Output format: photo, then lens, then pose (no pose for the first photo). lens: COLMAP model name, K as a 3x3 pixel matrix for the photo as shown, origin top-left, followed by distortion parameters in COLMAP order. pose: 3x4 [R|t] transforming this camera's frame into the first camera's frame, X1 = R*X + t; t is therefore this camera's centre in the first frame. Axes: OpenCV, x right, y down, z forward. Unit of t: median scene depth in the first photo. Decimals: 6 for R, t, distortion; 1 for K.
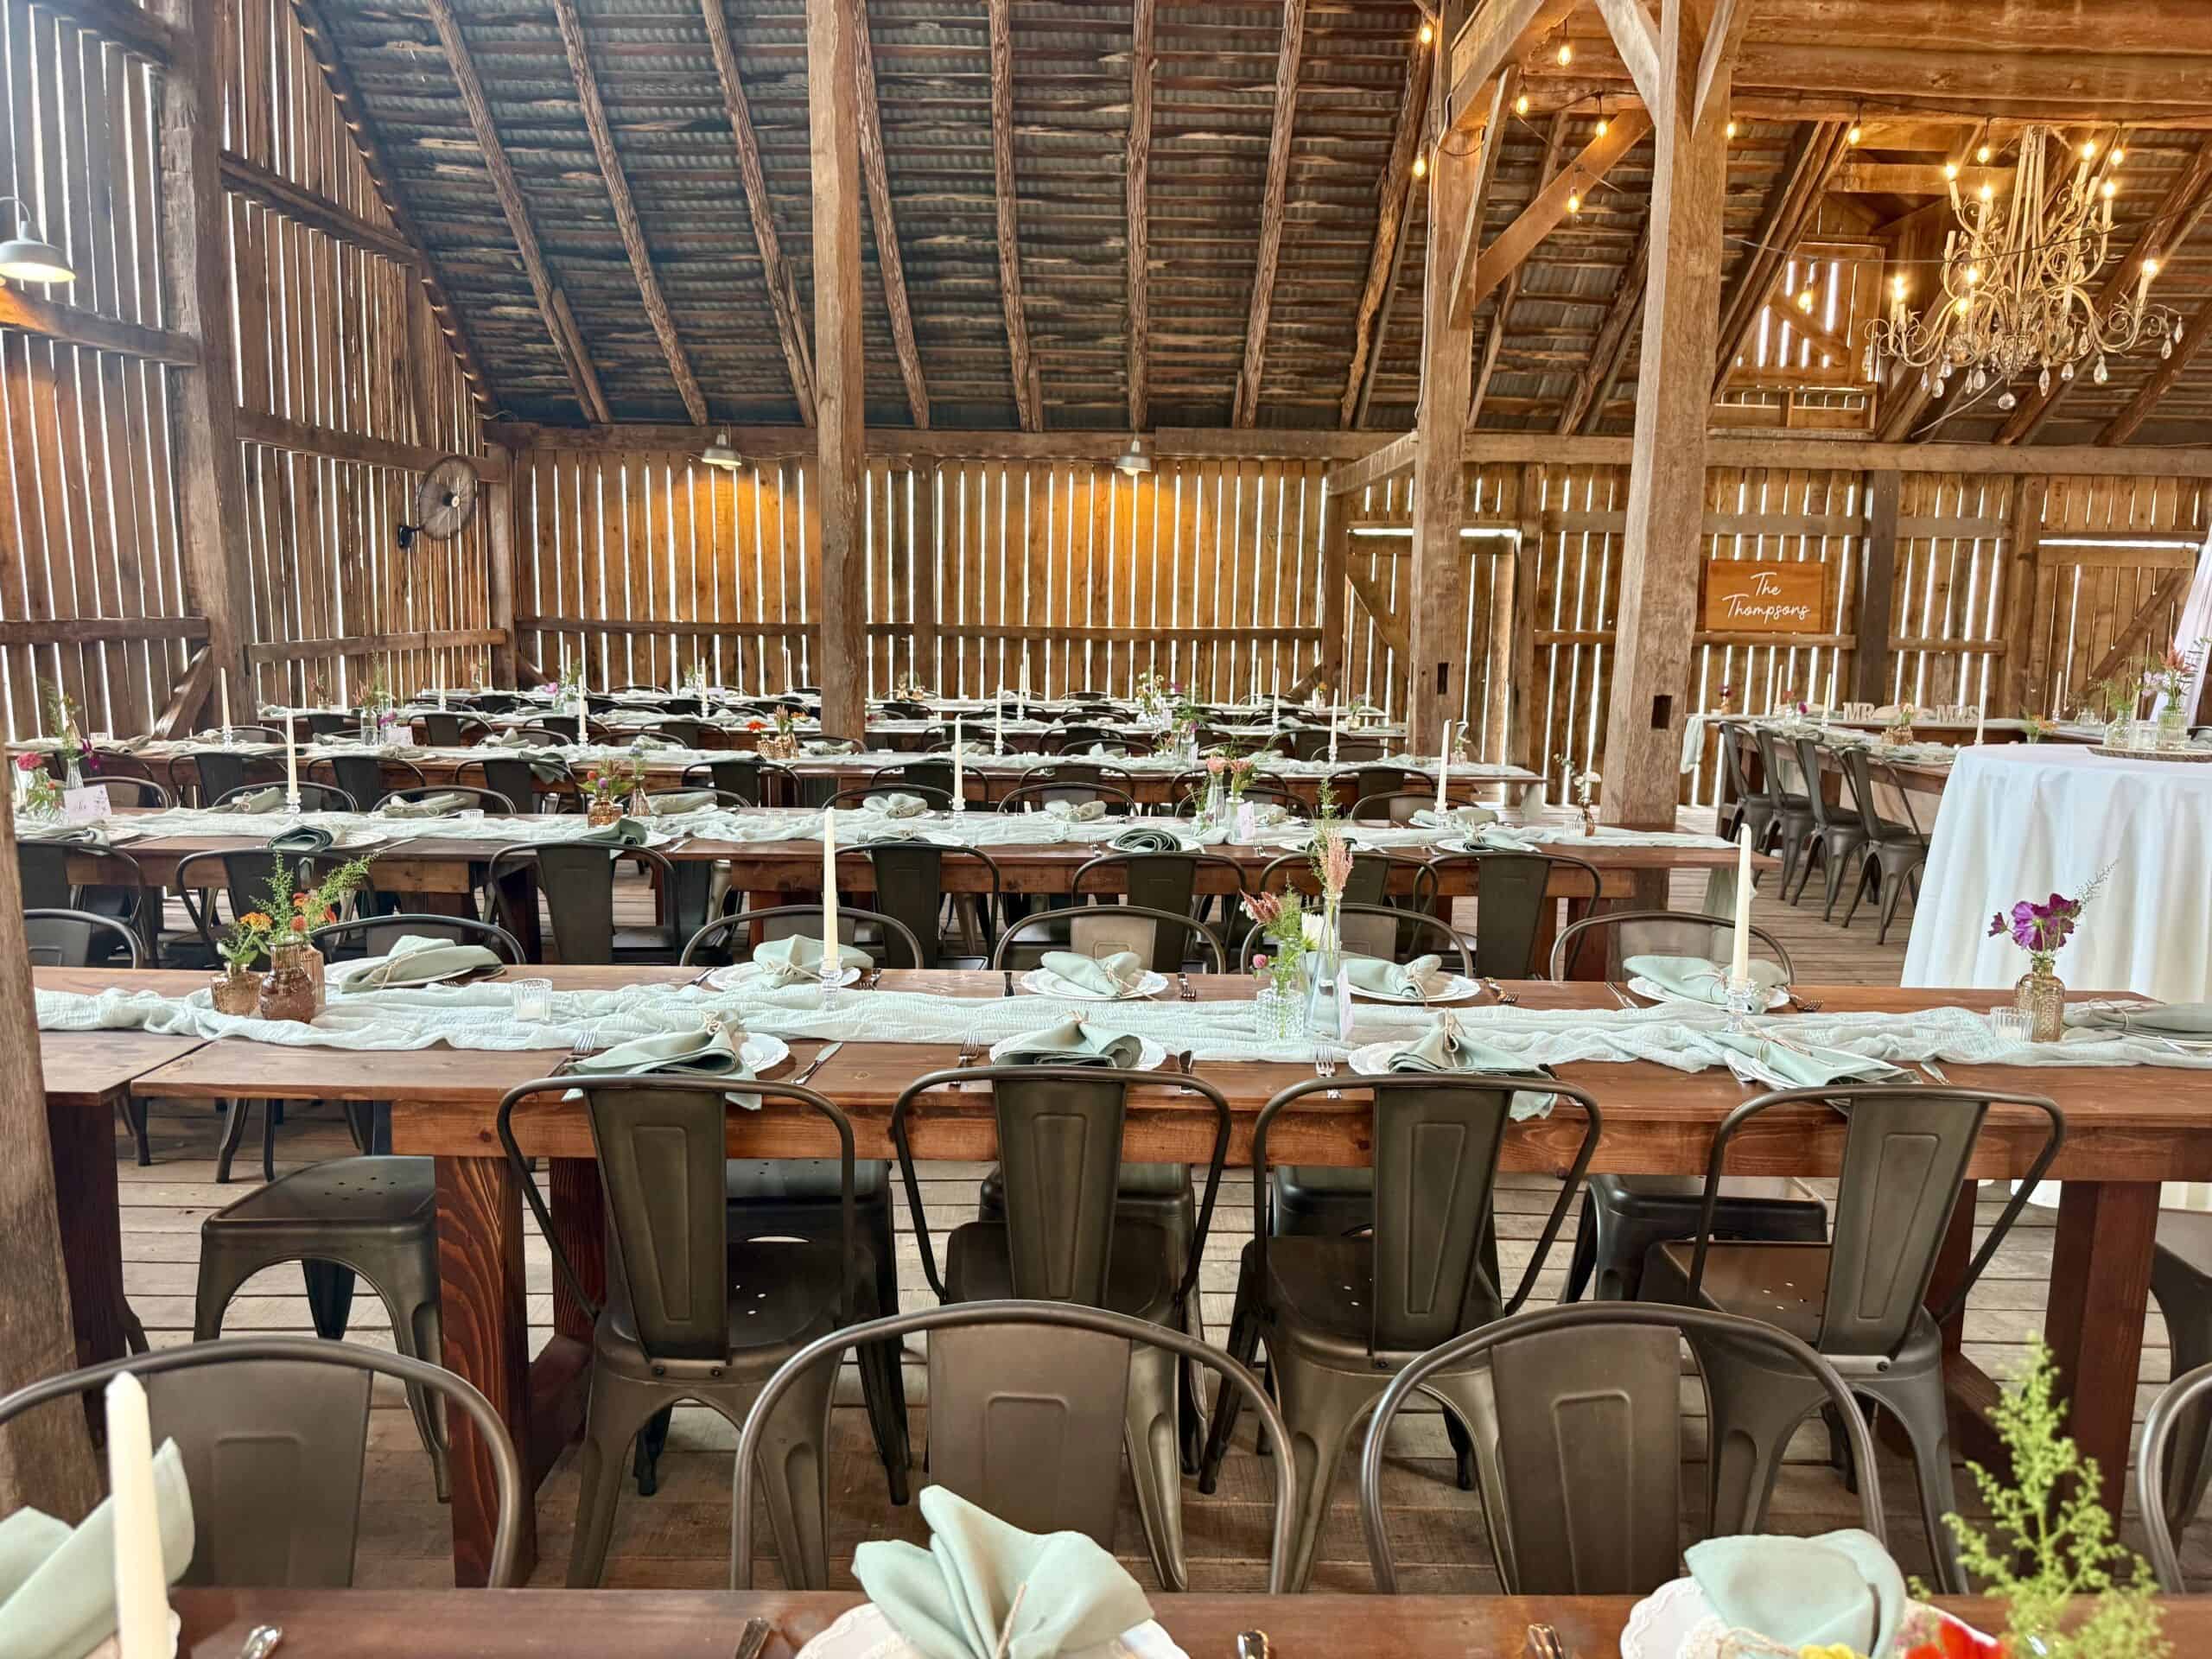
lens RADIAL K [[1555.2, 0, 1111.5], [0, 1555.2, 828.4], [0, 0, 1]] dist [0.060858, -0.077782]
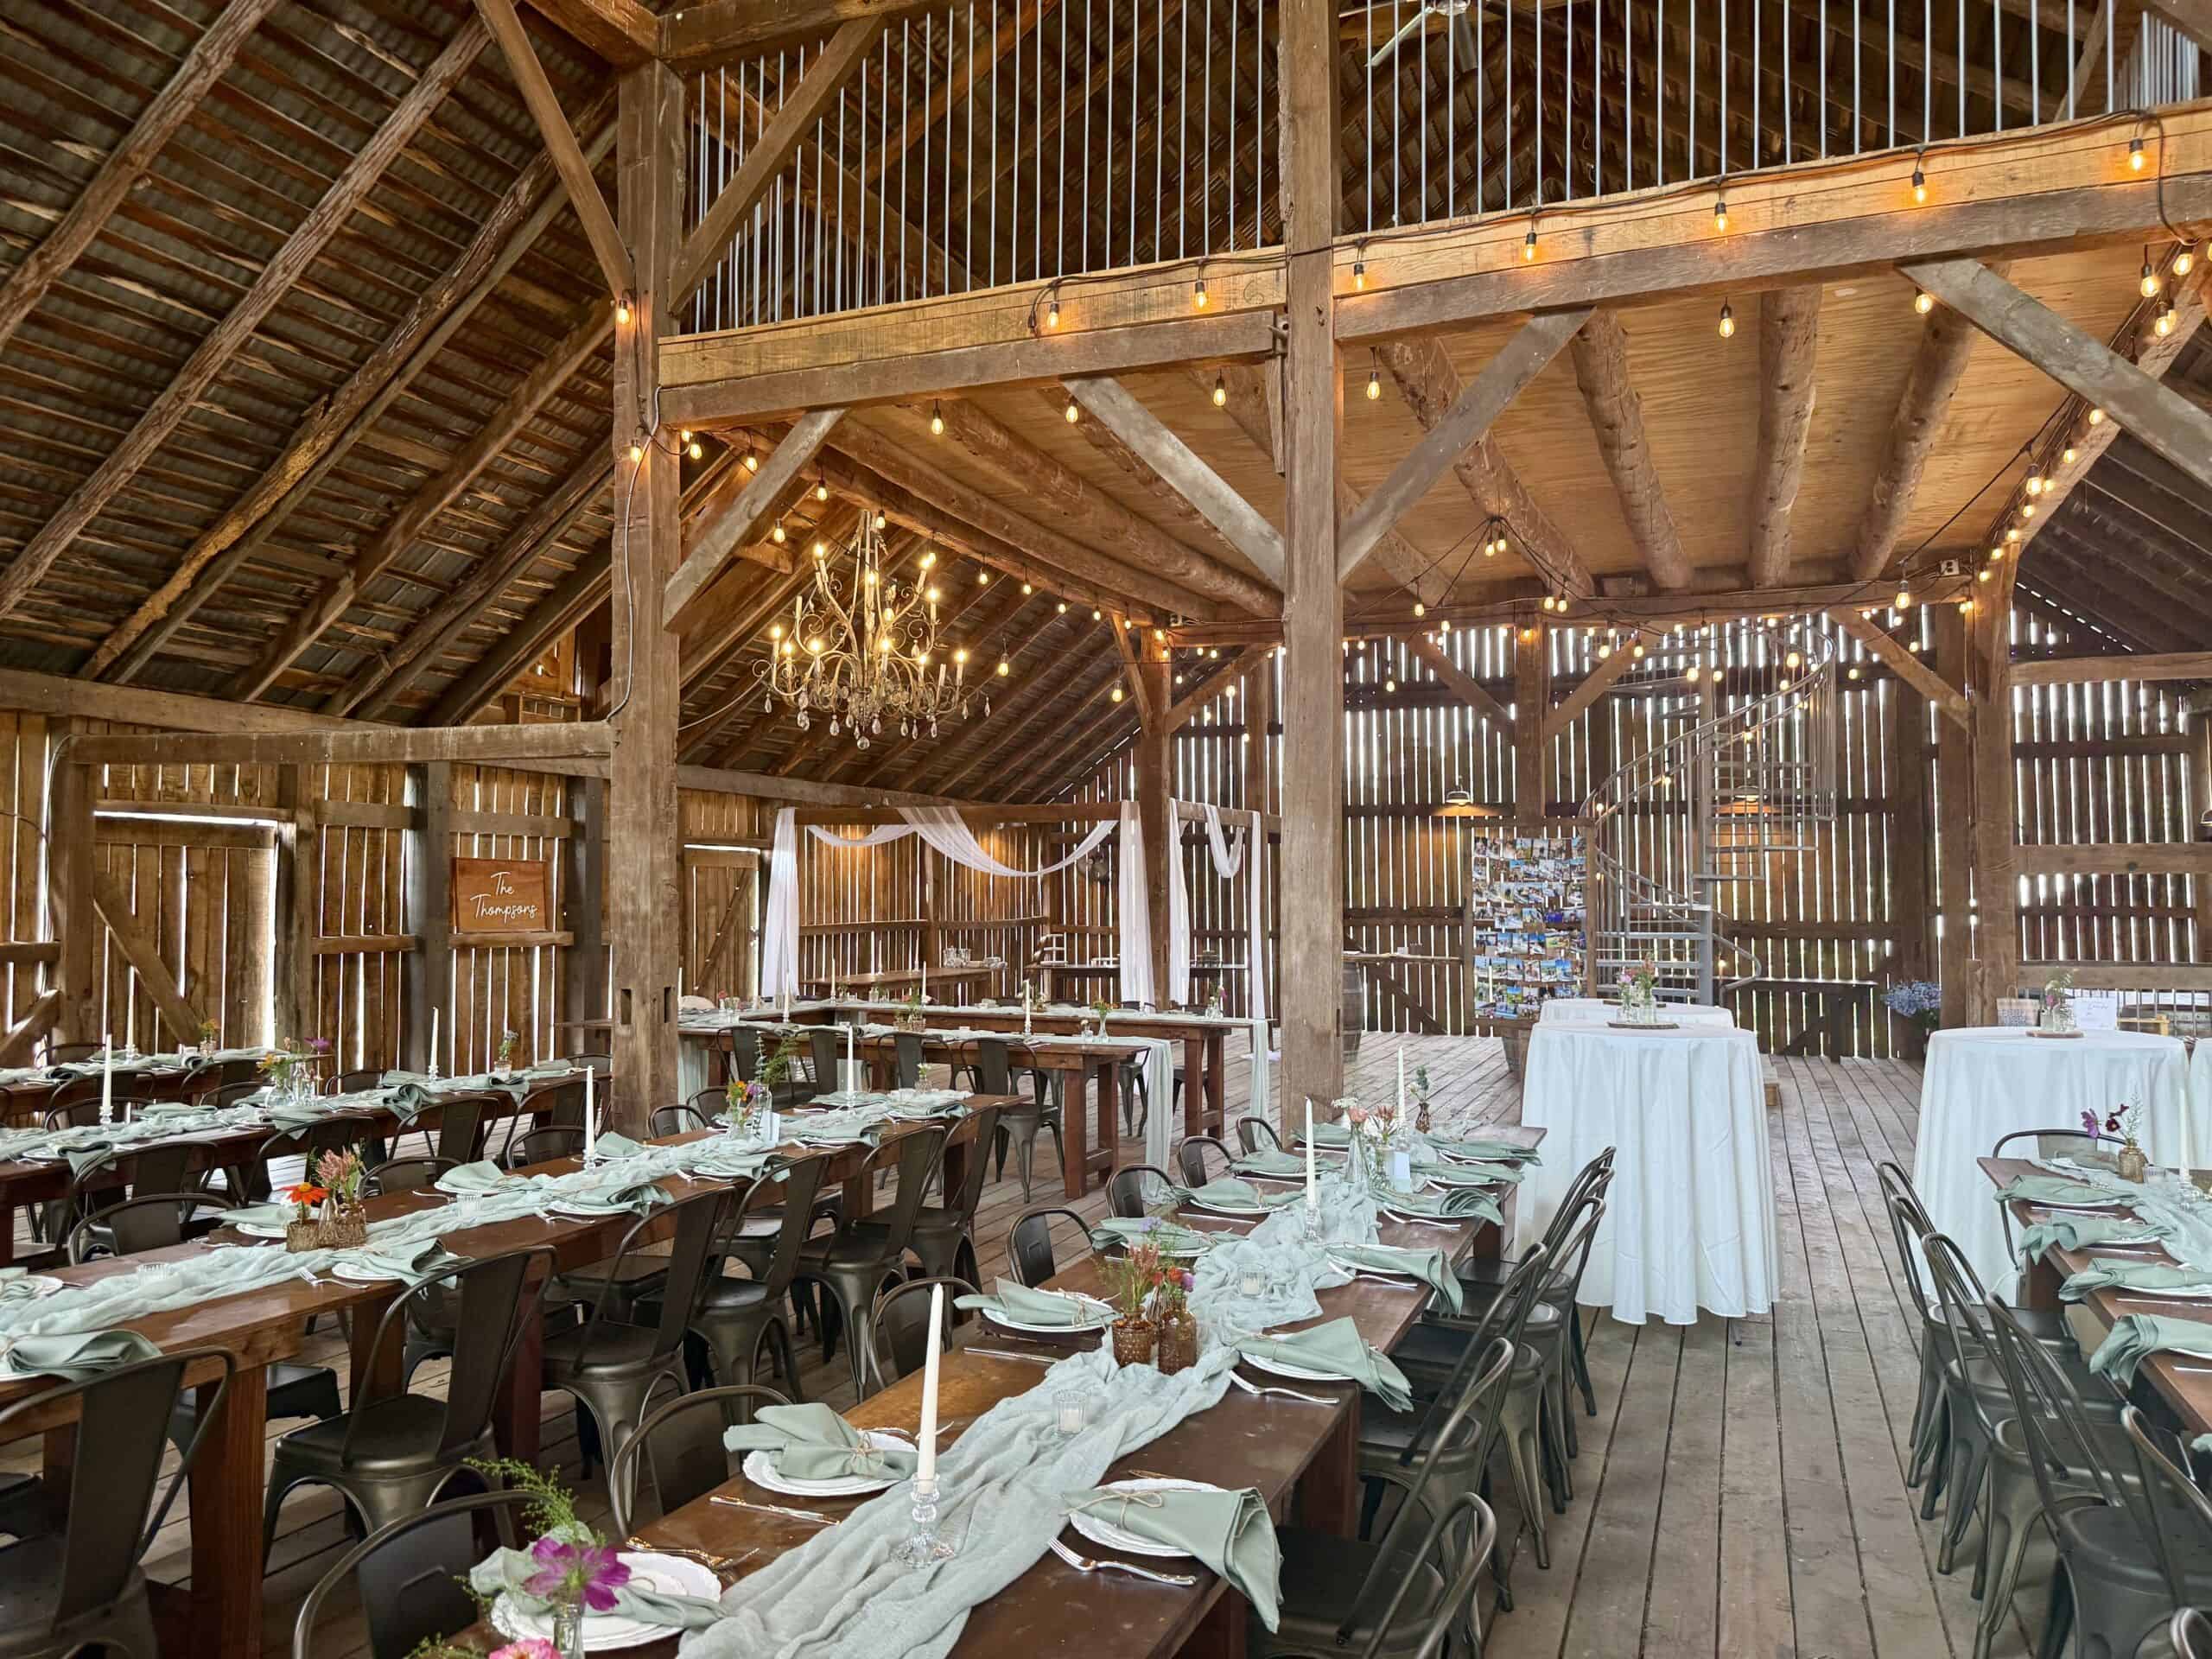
lens RADIAL K [[1555.2, 0, 1092.8], [0, 1555.2, 815.0], [0, 0, 1]] dist [0.060858, -0.077782]
pose [[0.406120, 0.035999, 0.913110, -0.335841], [0.124906, 0.987659, -0.094492, -0.060579], [-0.905243, 0.152428, 0.396612, 0.277573]]
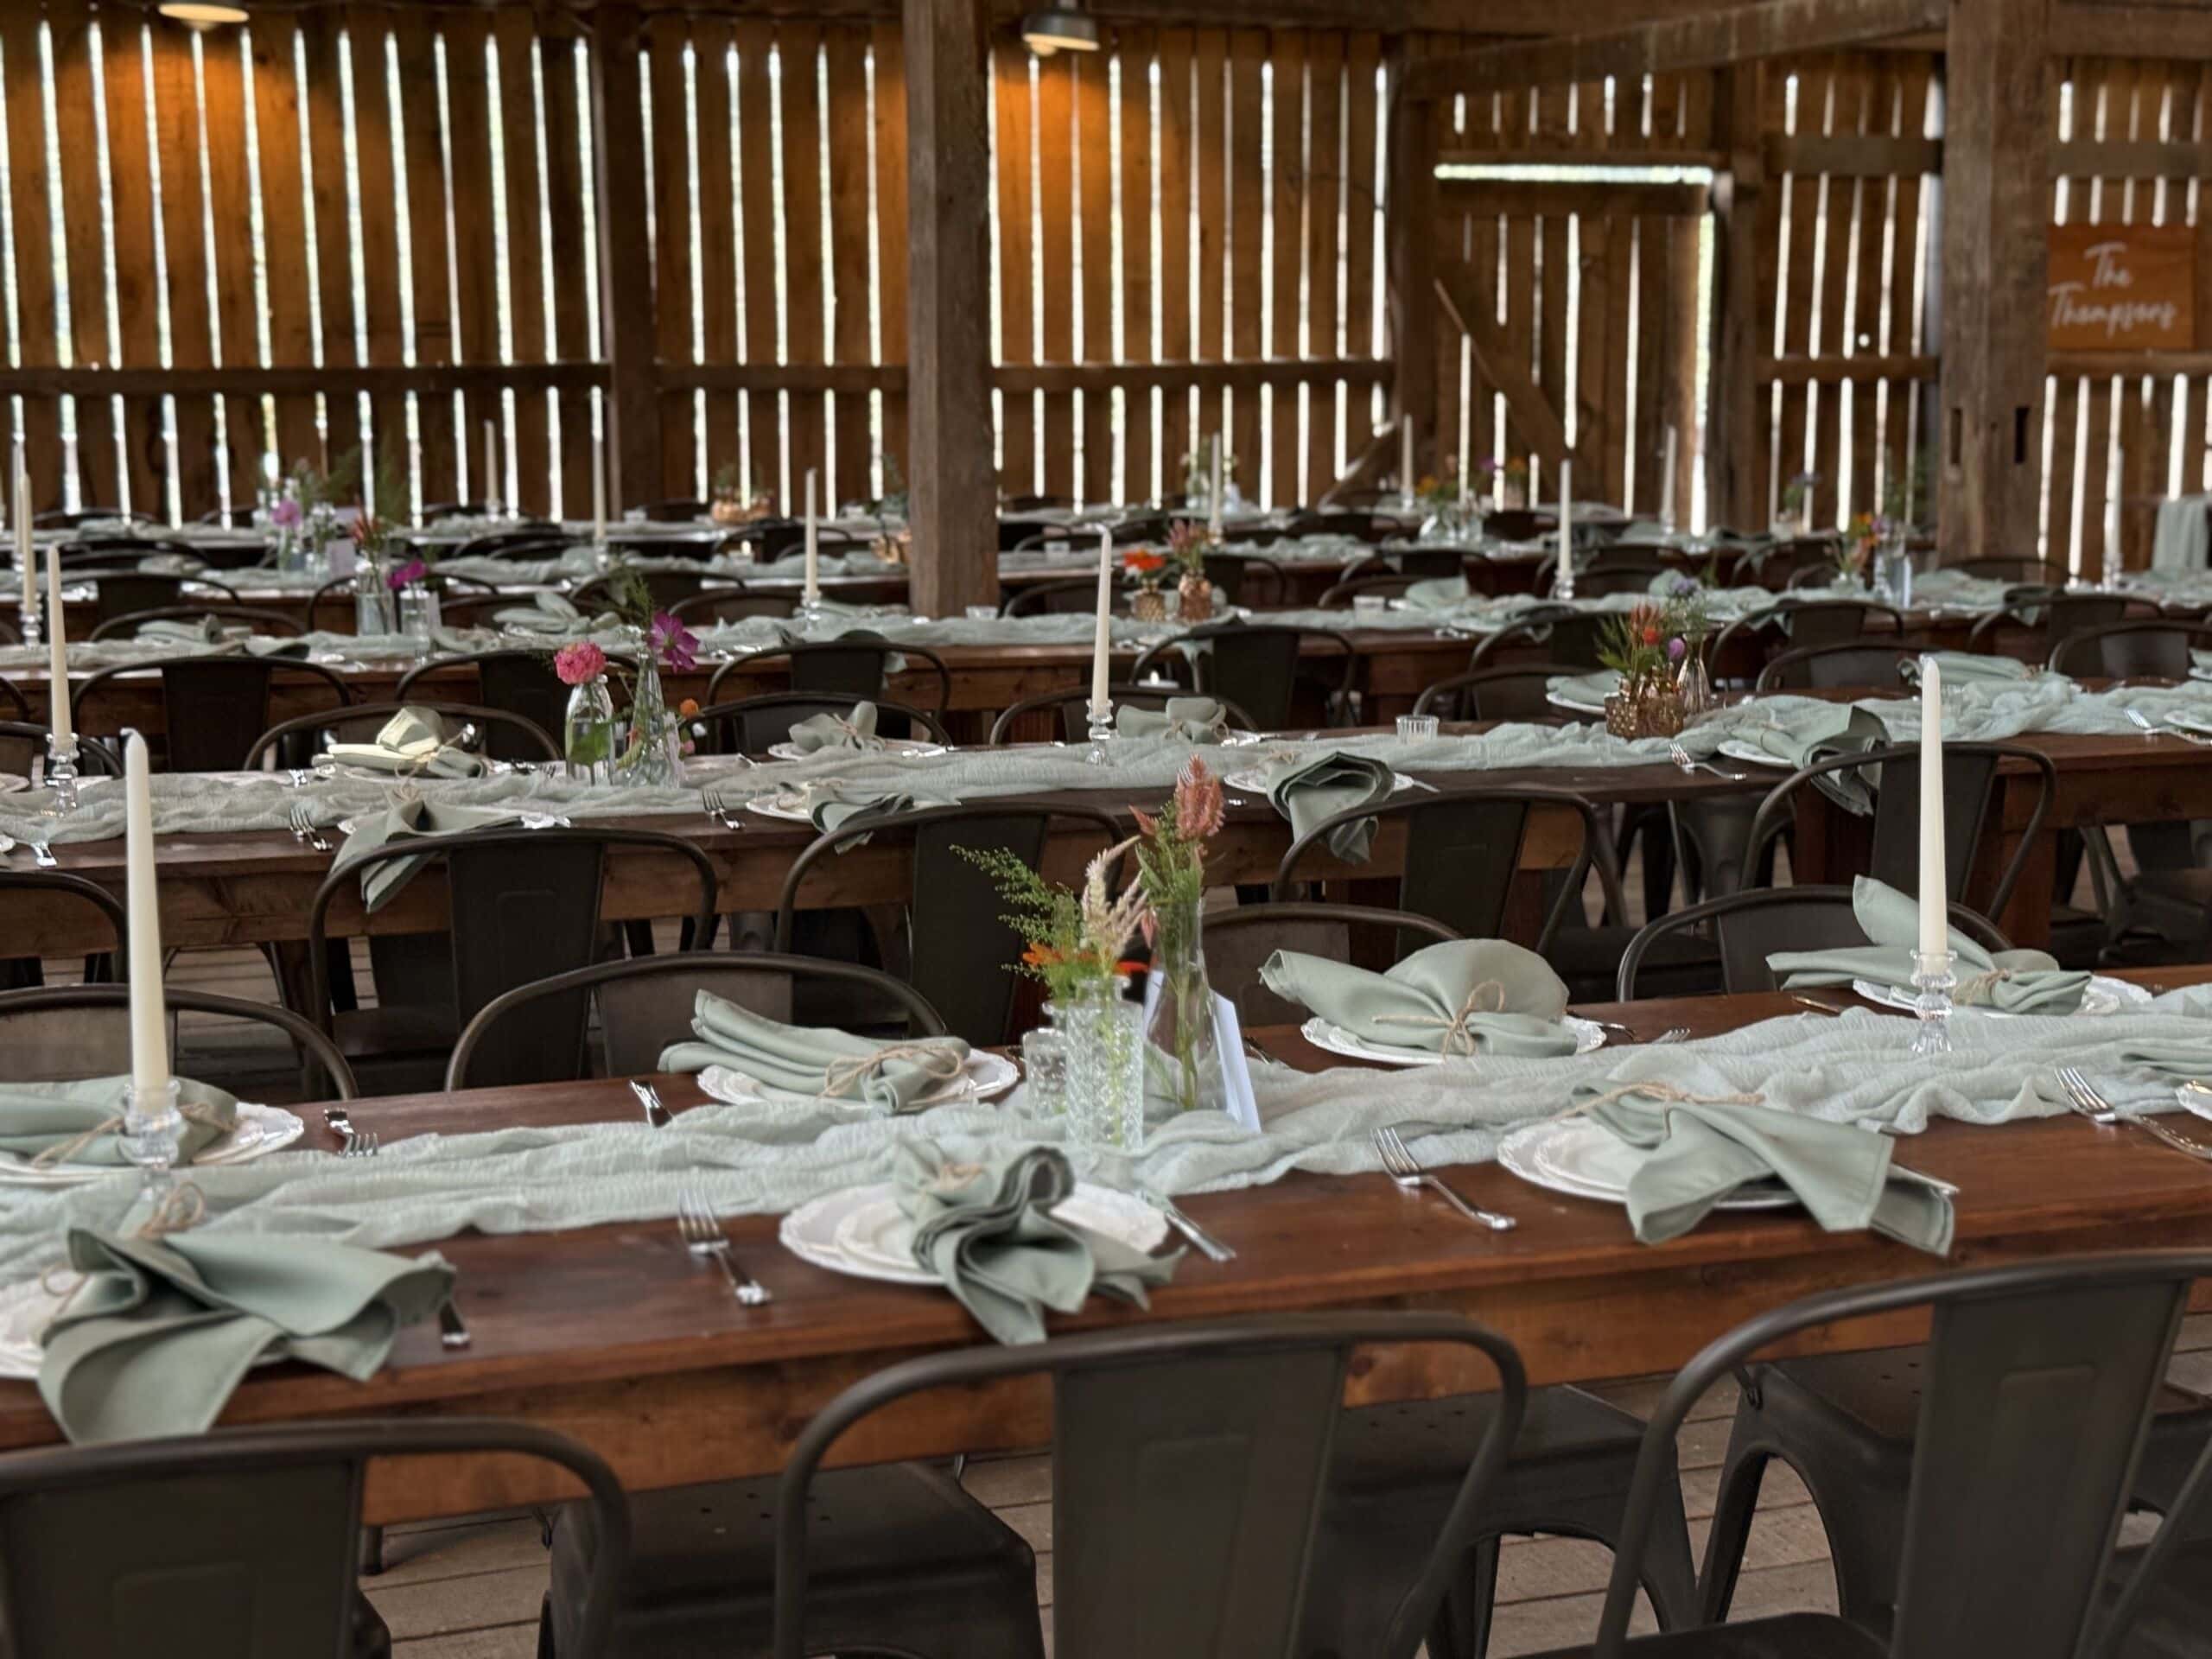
lens RADIAL K [[3206.8, 0, 1094.8], [0, 3206.8, 834.9], [0, 0, 1]] dist [0.069332, 0.000000]
pose [[0.949762, -0.062265, 0.306718, -0.300658], [0.057694, 0.998047, 0.023955, -0.001460], [-0.307611, -0.005056, 0.951499, 0.011081]]
